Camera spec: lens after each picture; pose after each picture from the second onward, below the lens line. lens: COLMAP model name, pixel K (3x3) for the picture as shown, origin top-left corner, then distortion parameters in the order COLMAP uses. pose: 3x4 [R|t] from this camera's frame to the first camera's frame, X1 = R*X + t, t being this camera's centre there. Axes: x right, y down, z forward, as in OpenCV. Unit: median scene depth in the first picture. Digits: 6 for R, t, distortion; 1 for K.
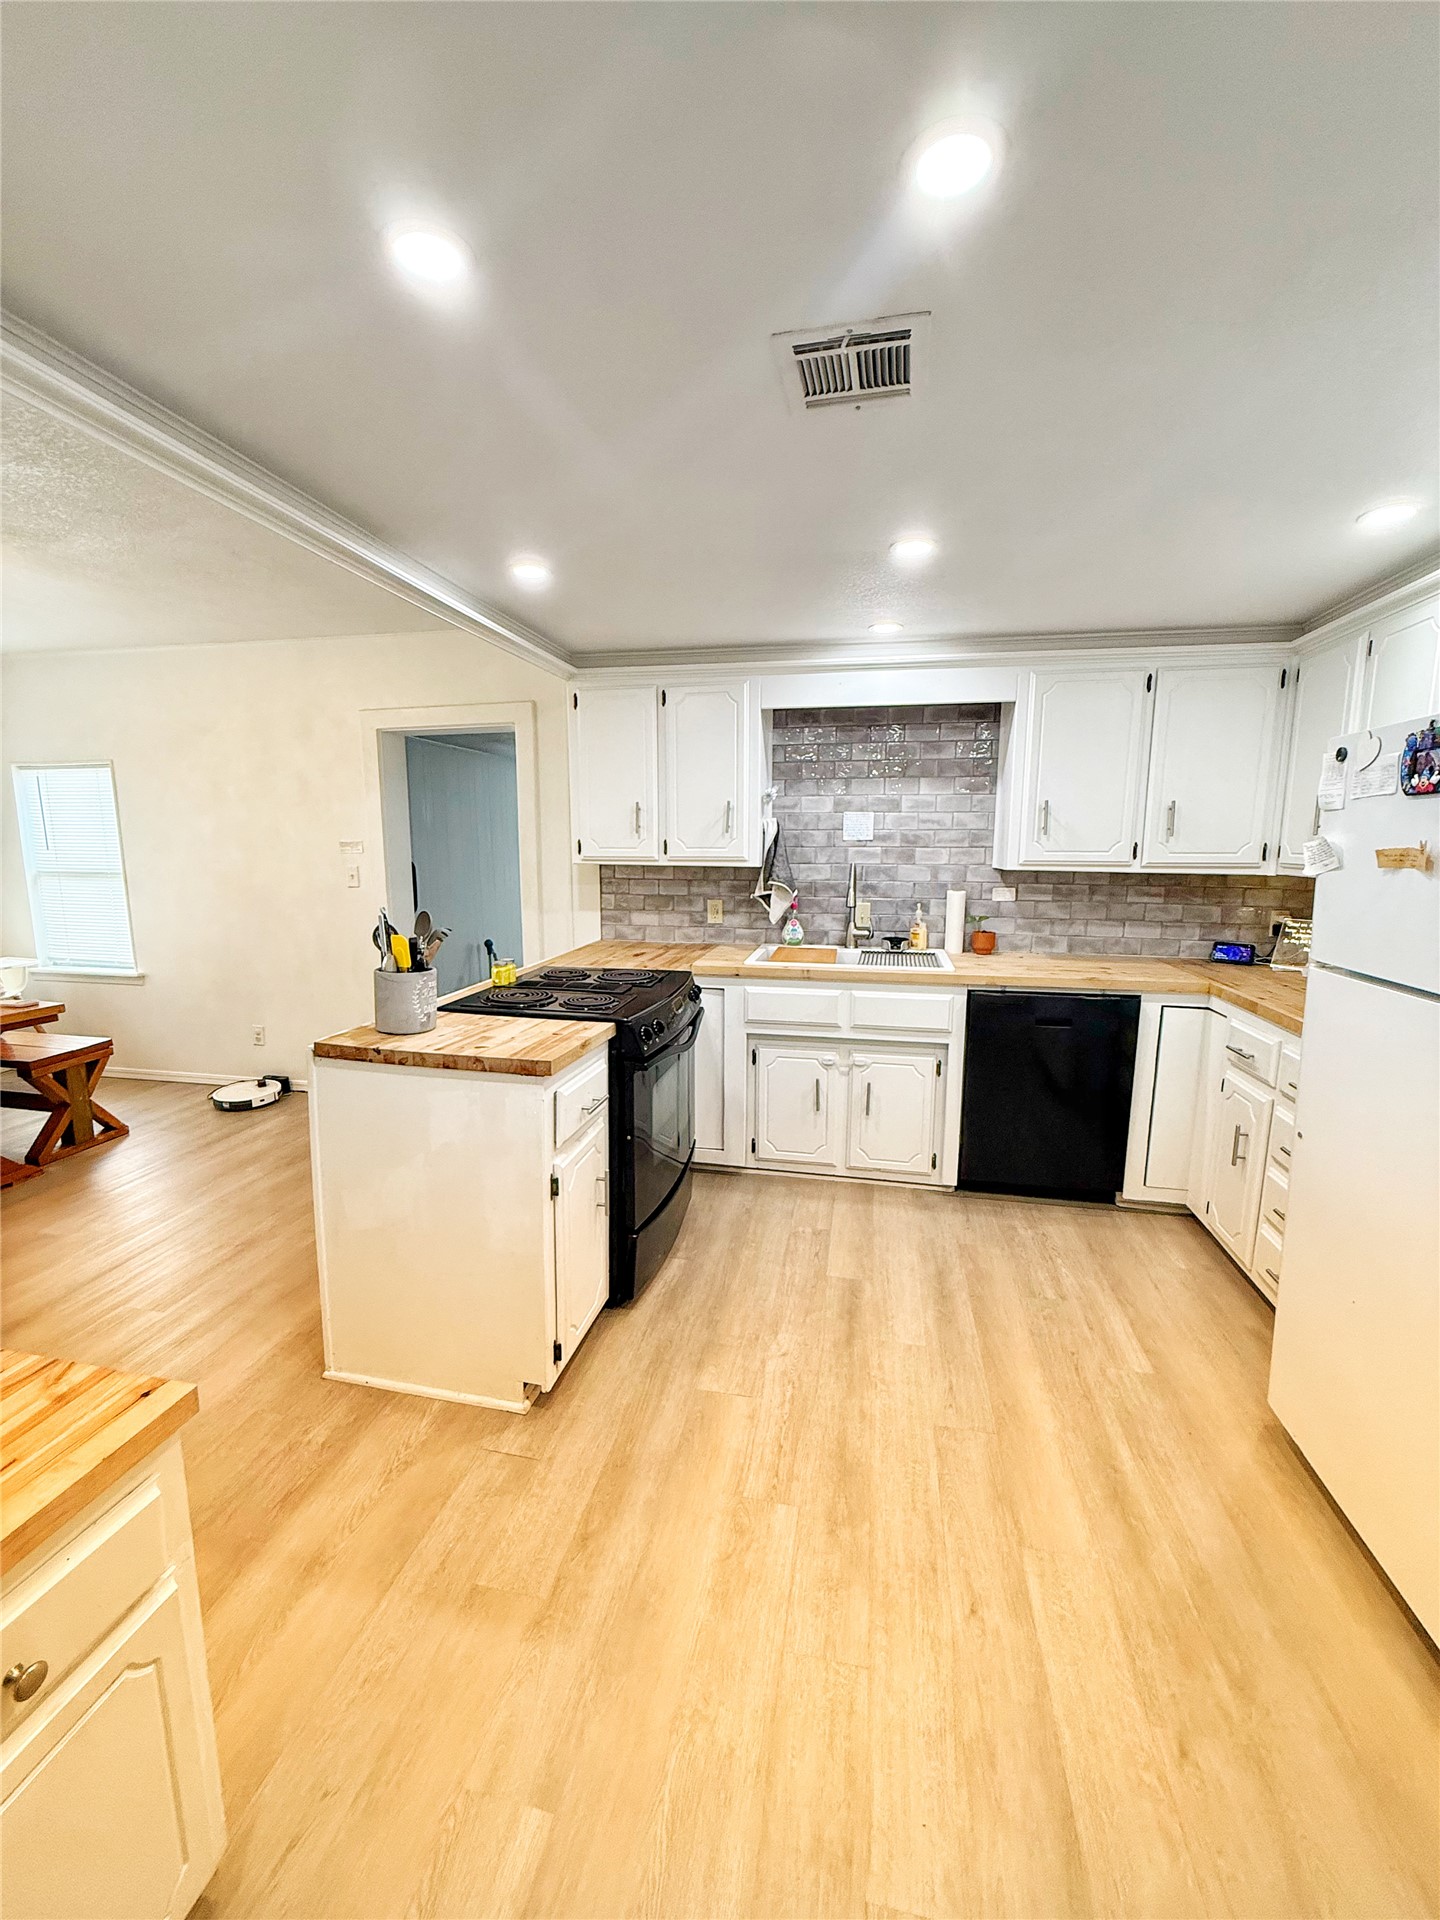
lens RADIAL K [[767.2, 0, 719.4], [0, 767.2, 957.6], [0, 0, 1]] dist [-0.000147, 0.000379]
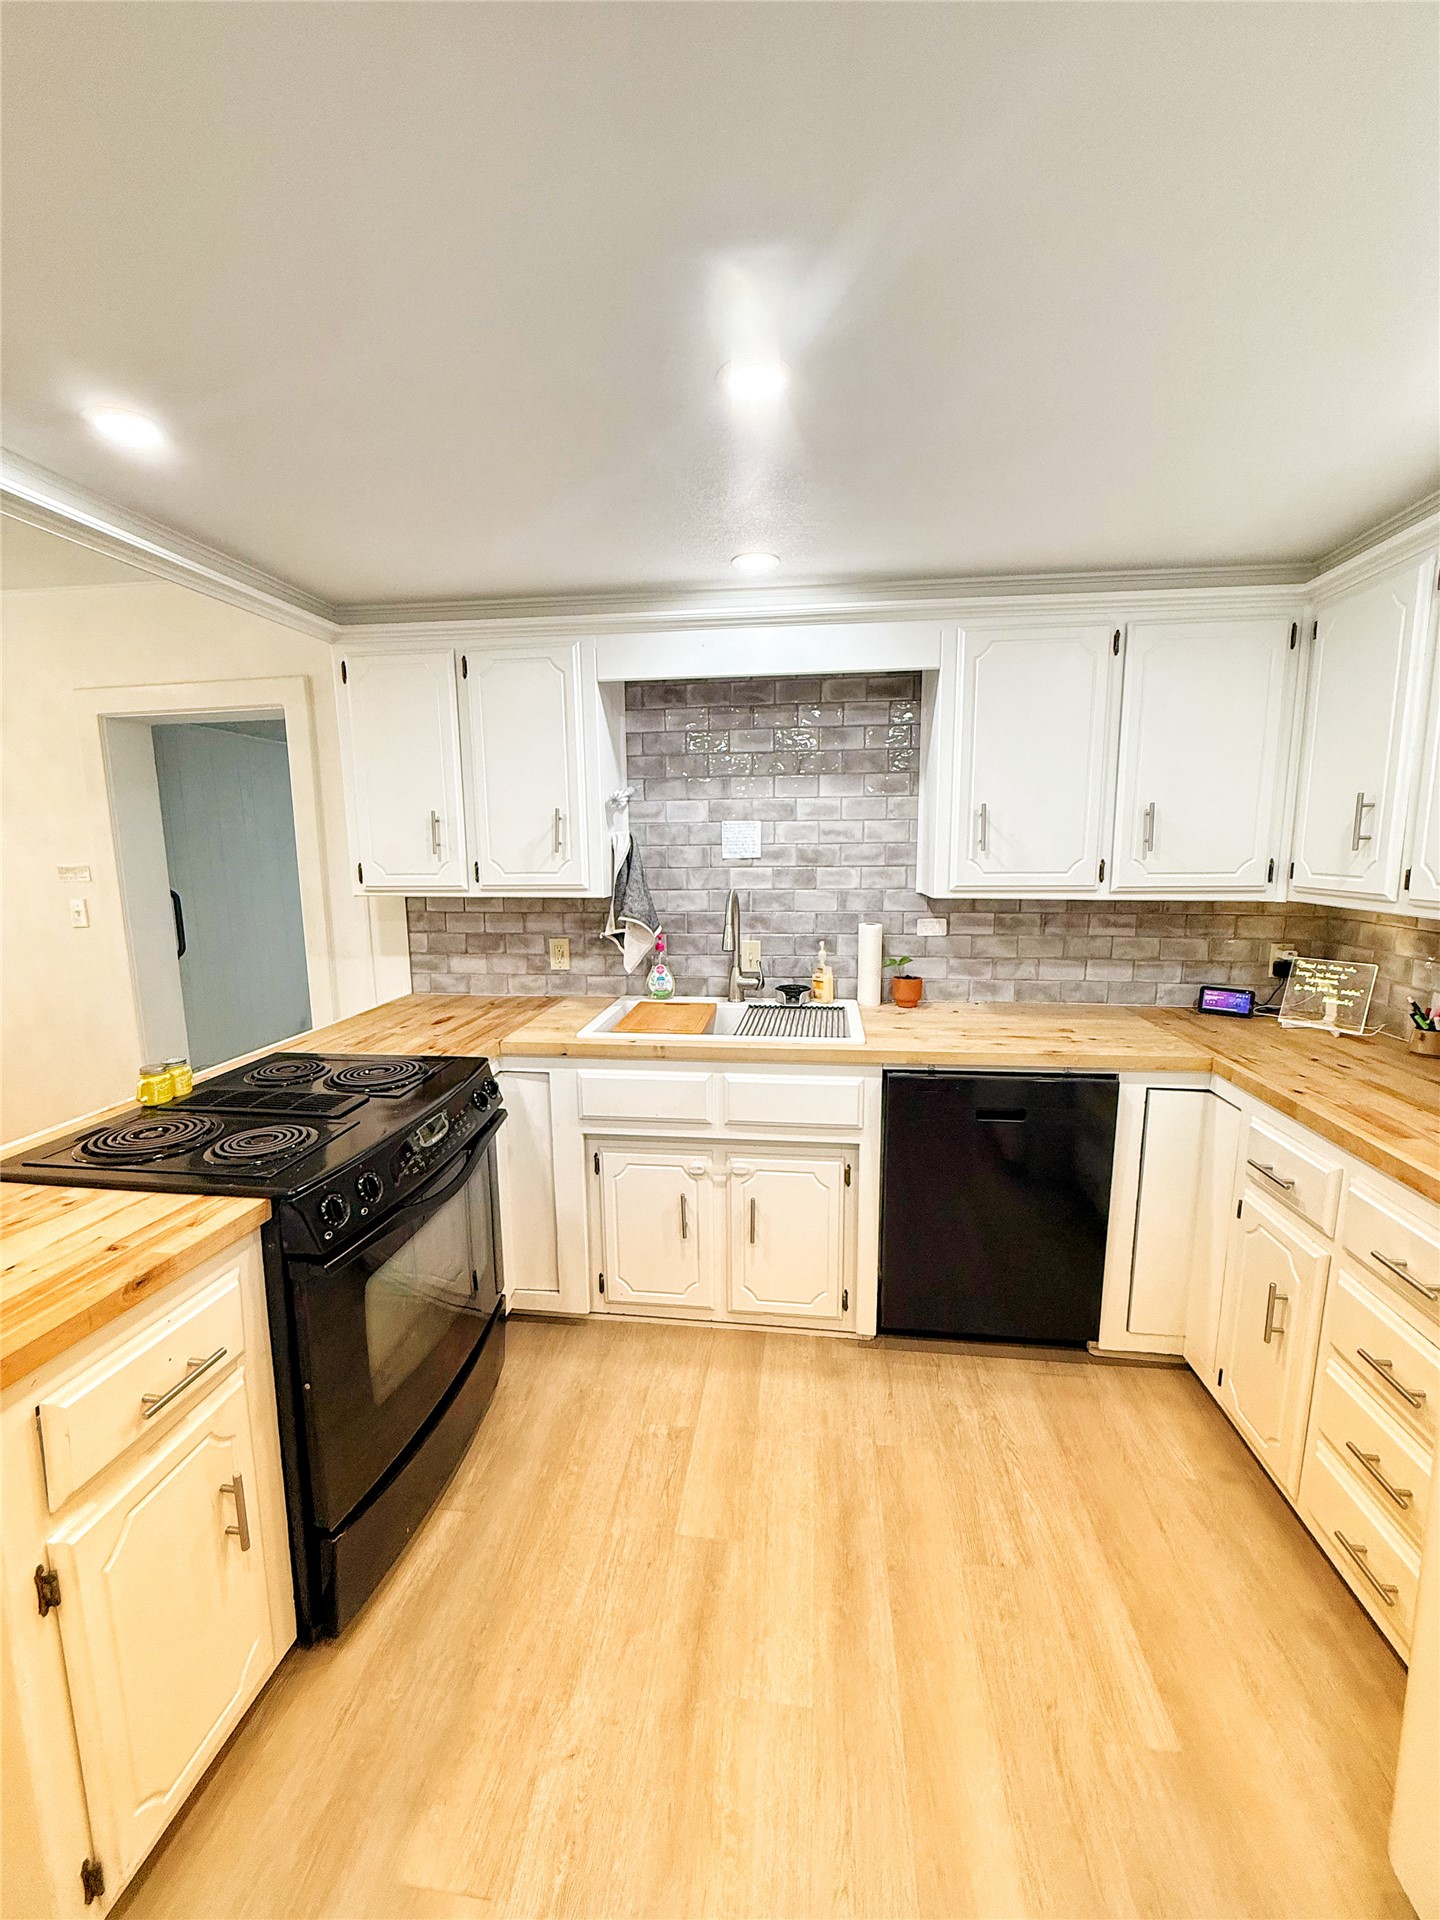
lens RADIAL K [[767.2, 0, 719.3], [0, 767.2, 961.1], [0, 0, 1]] dist [-0.000147, 0.000379]
pose [[0.997251, -0.023904, 0.070135, 0.122826], [0.023866, 0.999714, 0.001373, -0.063297], [-0.070148, 0.000304, 0.997537, 0.294461]]
